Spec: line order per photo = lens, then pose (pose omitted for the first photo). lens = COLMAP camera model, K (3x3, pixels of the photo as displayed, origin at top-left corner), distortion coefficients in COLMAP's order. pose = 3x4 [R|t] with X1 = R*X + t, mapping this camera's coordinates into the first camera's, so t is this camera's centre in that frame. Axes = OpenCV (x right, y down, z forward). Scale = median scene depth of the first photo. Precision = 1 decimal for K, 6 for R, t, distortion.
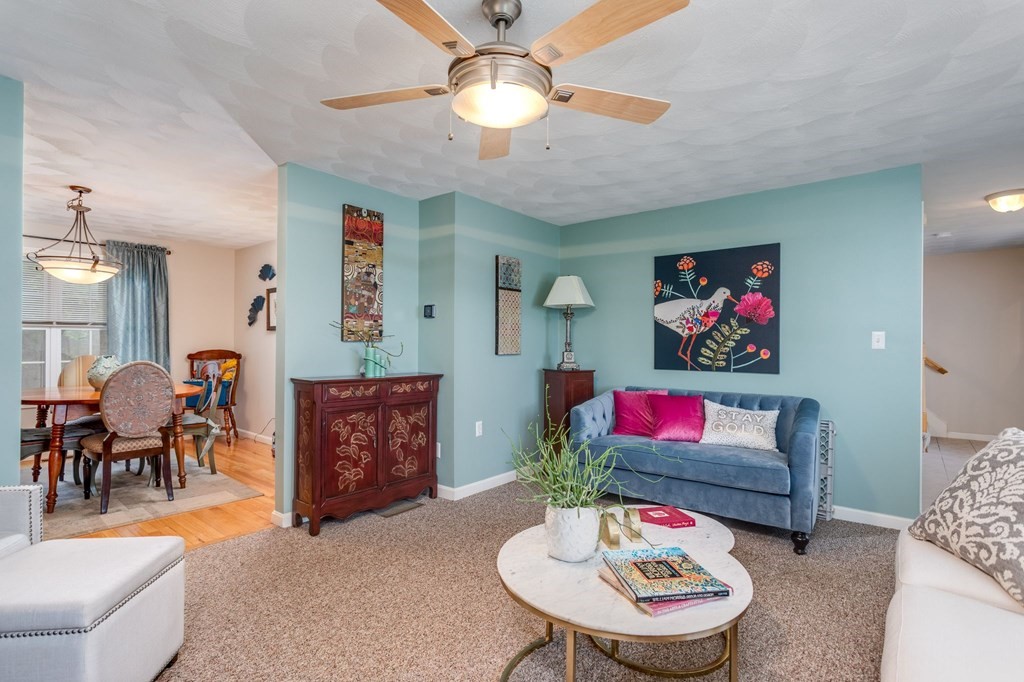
lens RADIAL K [[491.0, 0, 509.9], [0, 491.0, 340.2], [0, 0, 1]] dist [-0.019569, 0.008887]
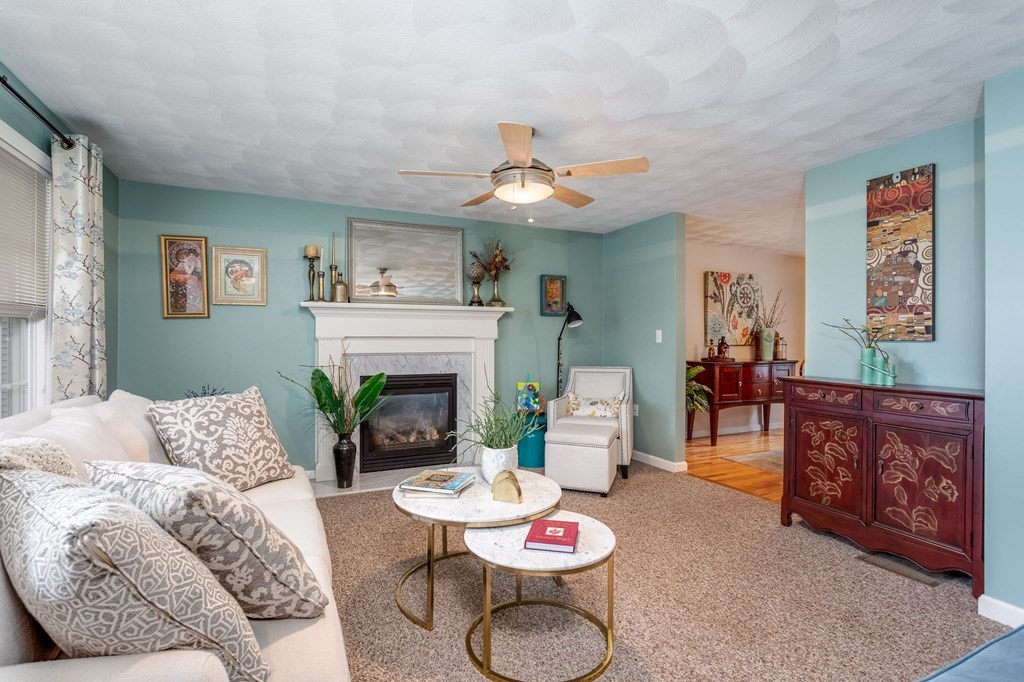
lens RADIAL K [[491.0, 0, 509.9], [0, 491.0, 340.2], [0, 0, 1]] dist [-0.019569, 0.008887]
pose [[-0.433987, -0.006228, -0.900897, 0.676292], [-0.003614, 0.999980, -0.005172, 0.007825], [0.900912, 0.001011, -0.434001, 0.776459]]
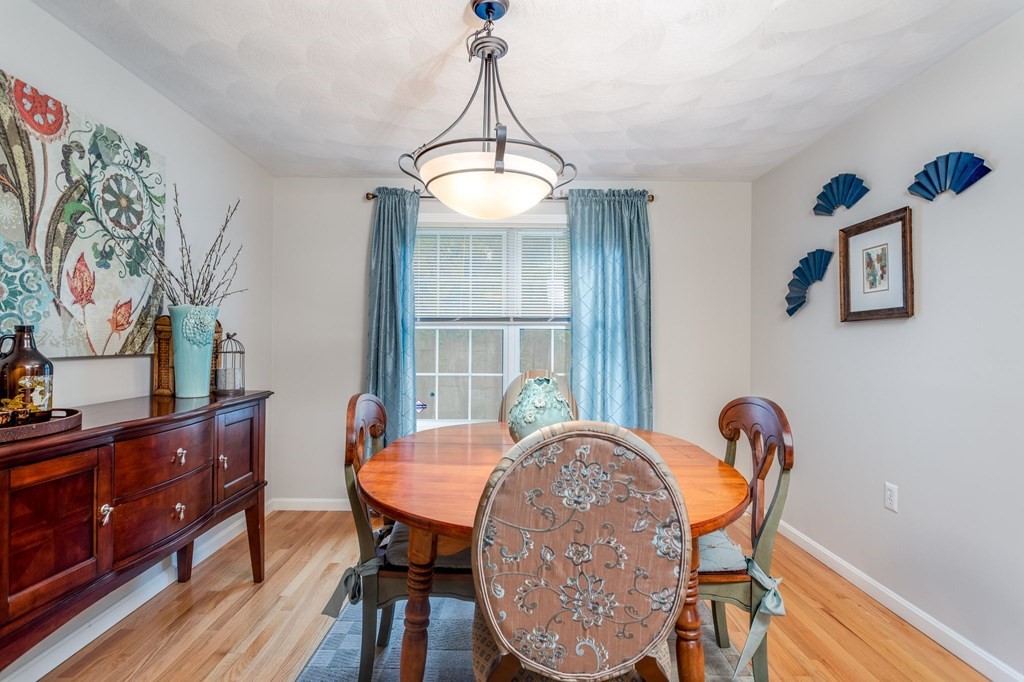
lens RADIAL K [[491.0, 0, 509.9], [0, 491.0, 340.2], [0, 0, 1]] dist [-0.019569, 0.008887]
pose [[0.638571, -0.006482, -0.769536, -0.551084], [0.001018, 0.999971, -0.007577, 0.000197], [0.769563, 0.004055, 0.638559, 0.761818]]
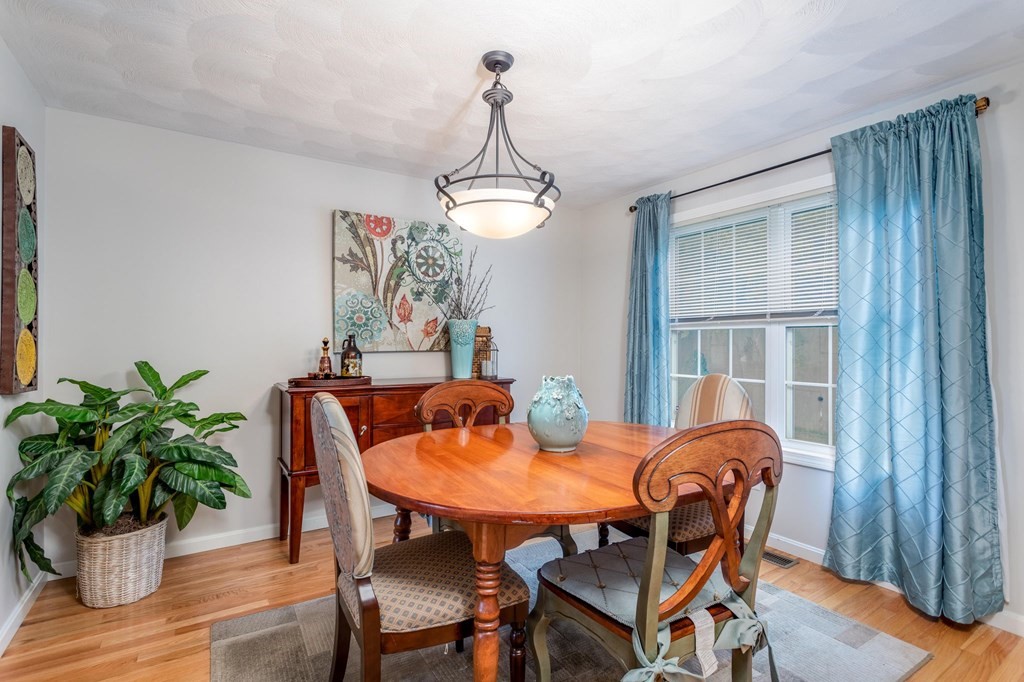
lens RADIAL K [[498.0, 0, 508.6], [0, 498.0, 344.8], [0, 0, 1]] dist [-0.018830, 0.007521]
pose [[-0.316511, -0.003630, -0.948582, -0.383198], [-0.003557, 0.999990, -0.002640, 0.003284], [0.948582, 0.002539, -0.316520, 1.237177]]
